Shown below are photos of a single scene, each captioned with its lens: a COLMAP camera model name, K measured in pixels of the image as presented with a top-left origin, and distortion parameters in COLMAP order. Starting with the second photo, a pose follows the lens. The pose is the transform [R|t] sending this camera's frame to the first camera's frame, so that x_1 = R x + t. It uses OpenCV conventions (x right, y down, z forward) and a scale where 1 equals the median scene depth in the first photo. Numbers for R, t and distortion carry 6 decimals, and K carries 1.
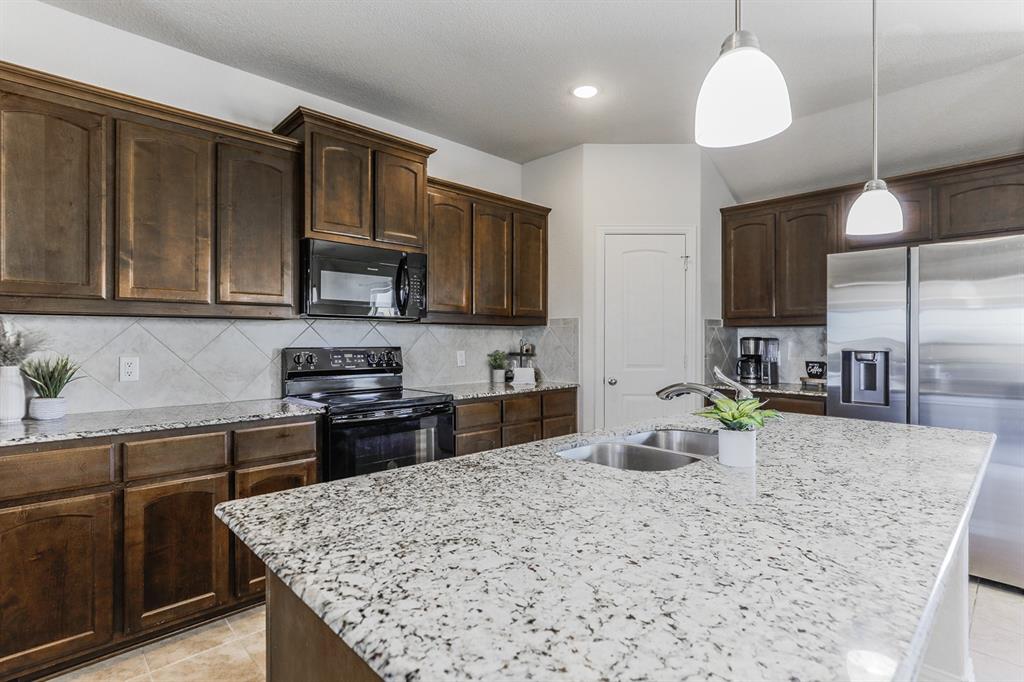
lens RADIAL K [[503.5, 0, 517.2], [0, 503.5, 341.2], [0, 0, 1]] dist [-0.003640, 0.001623]
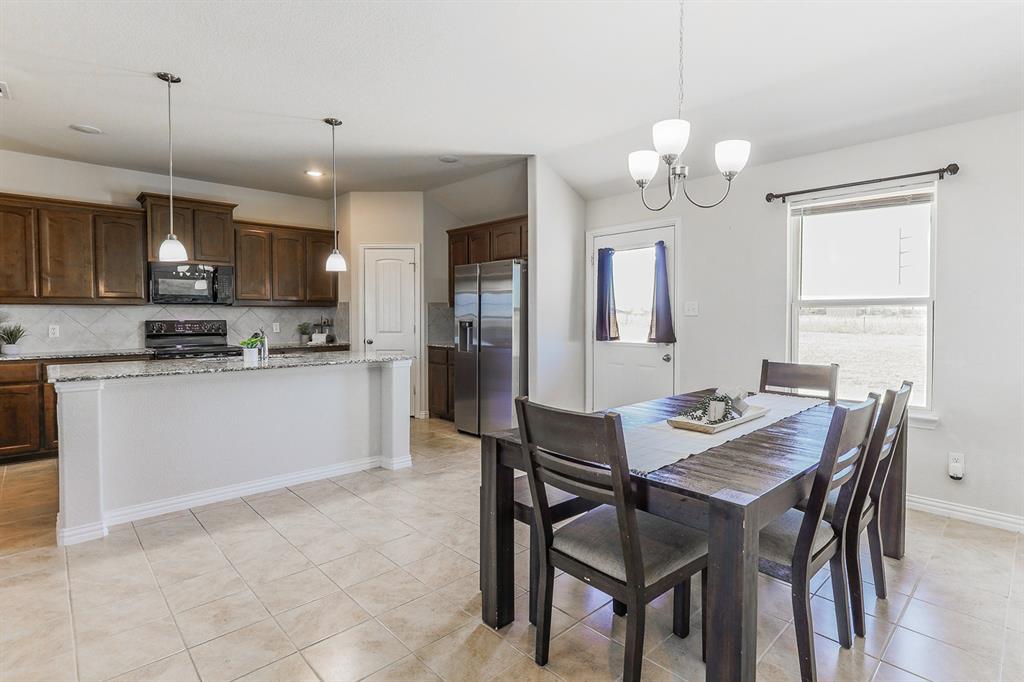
lens RADIAL K [[503.5, 0, 508.6], [0, 503.5, 333.1], [0, 0, 1]] dist [-0.003640, 0.001623]
pose [[0.999919, -0.003692, -0.012186, 0.886672], [0.004045, 0.999569, 0.029072, 0.010677], [0.012073, -0.029119, 0.999503, -0.809241]]
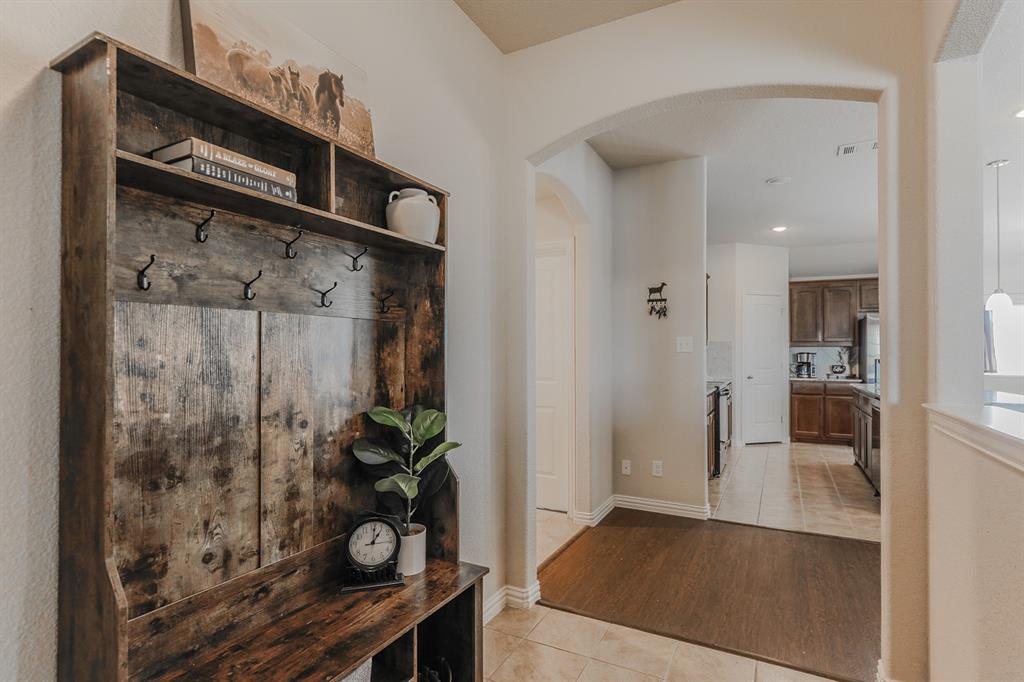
lens RADIAL K [[503.5, 0, 520.5], [0, 503.5, 346.9], [0, 0, 1]] dist [-0.003640, 0.001623]
pose [[0.952724, 0.002713, 0.303826, -1.548862], [0.002174, 0.999874, -0.015746, -0.001485], [-0.303831, 0.015662, 0.952597, -0.624740]]
